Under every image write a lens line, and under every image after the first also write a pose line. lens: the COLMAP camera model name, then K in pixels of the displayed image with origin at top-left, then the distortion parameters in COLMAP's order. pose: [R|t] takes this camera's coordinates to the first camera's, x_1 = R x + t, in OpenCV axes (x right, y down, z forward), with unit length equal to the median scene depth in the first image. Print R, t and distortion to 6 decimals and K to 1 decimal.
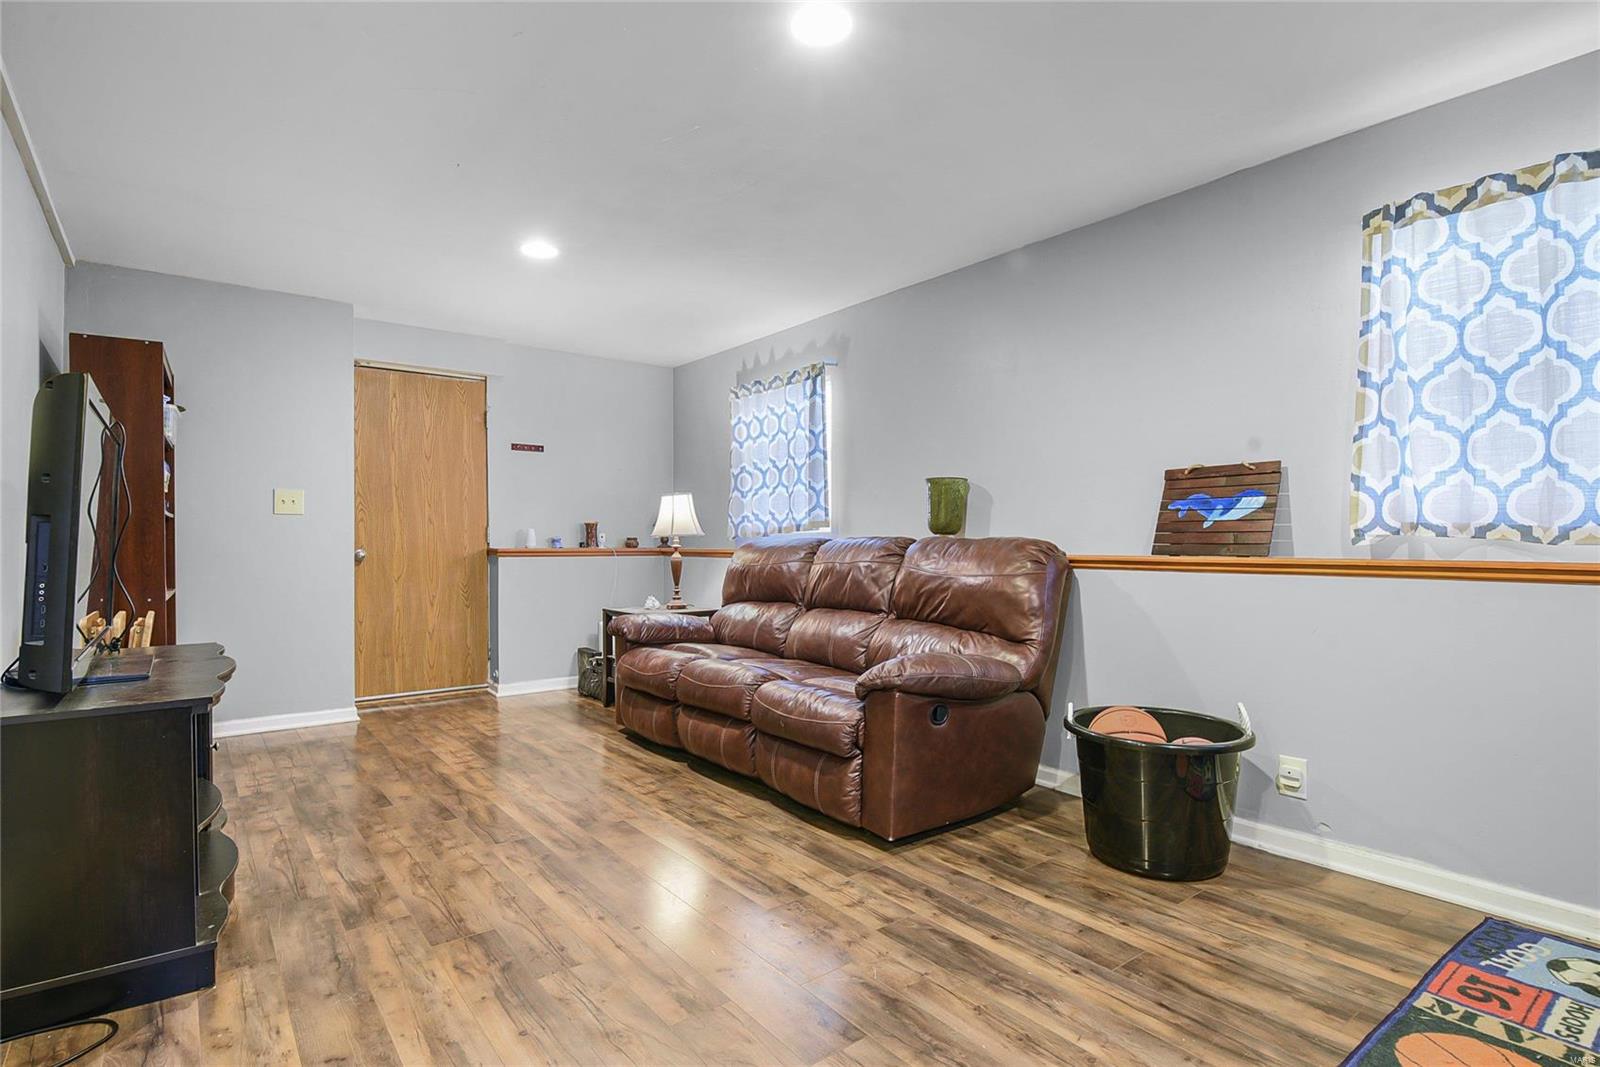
lens RADIAL K [[767.6, 0, 800.0], [0, 767.6, 533.5], [0, 0, 1]] dist [0.001926, -0.010058]
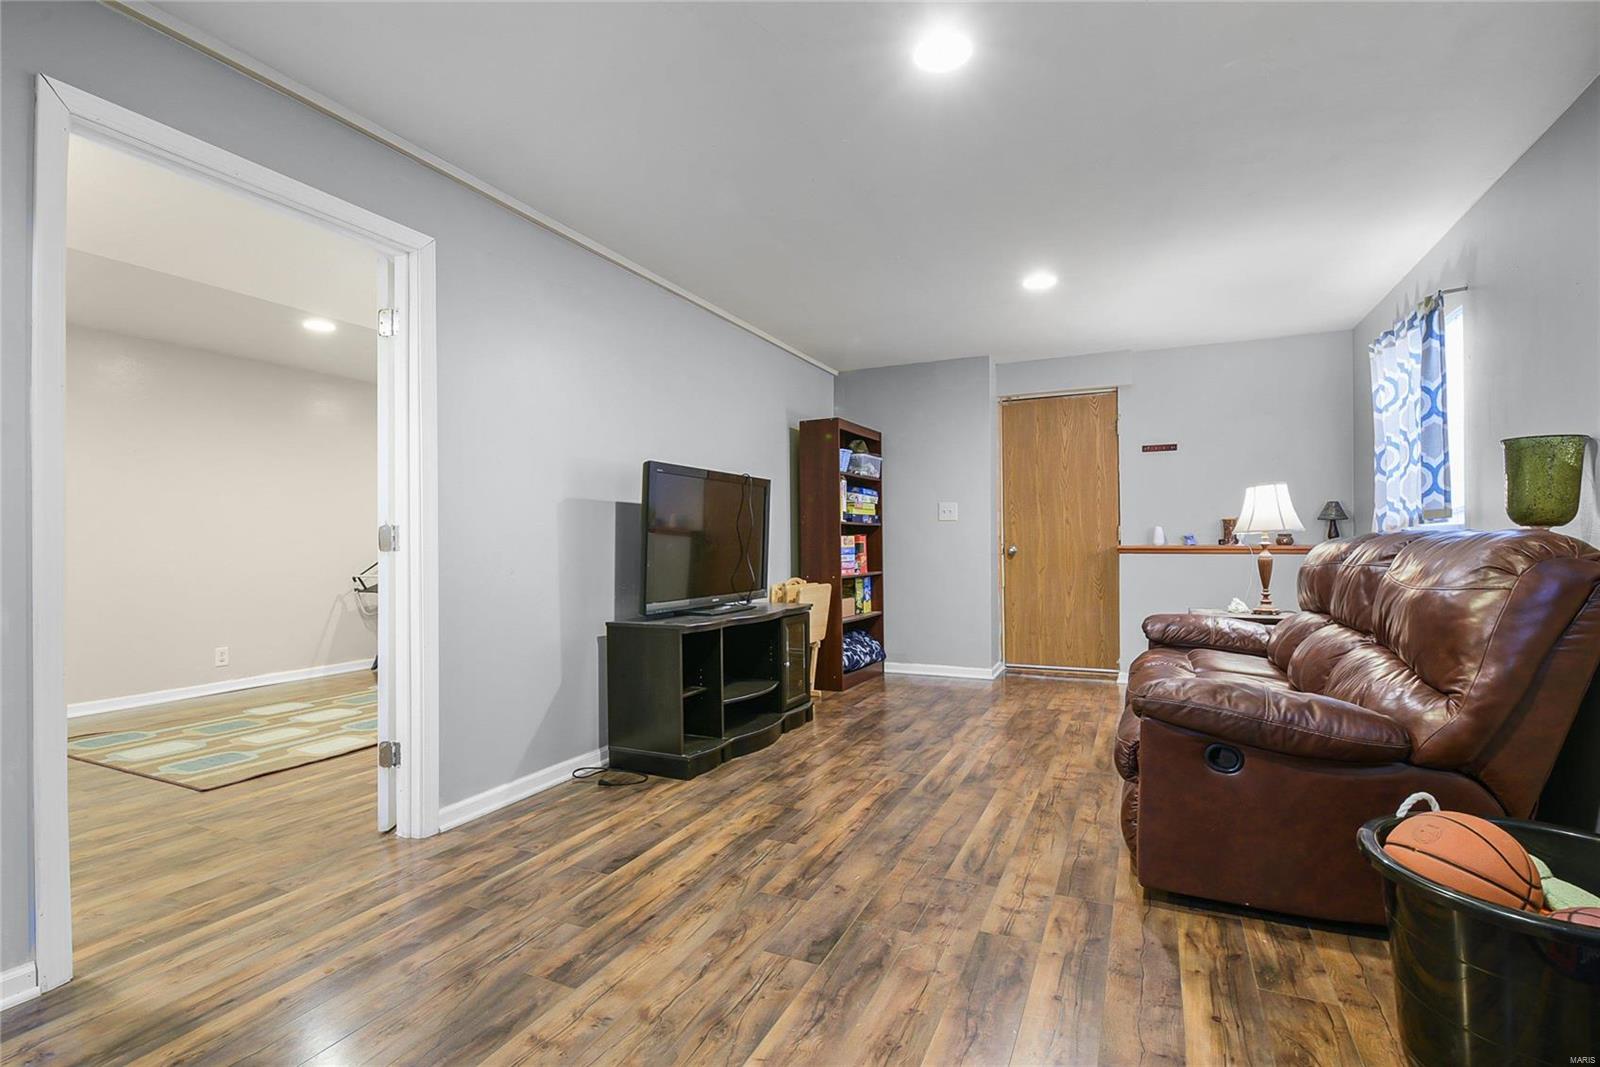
lens RADIAL K [[713.1, 0, 797.1], [0, 713.1, 538.6], [0, 0, 1]] dist [0.001363, -0.013792]
pose [[0.483682, -0.007153, -0.875215, 0.531443], [0.017944, 0.999837, 0.001746, -0.000768], [0.875060, -0.016549, 0.483732, 0.232910]]
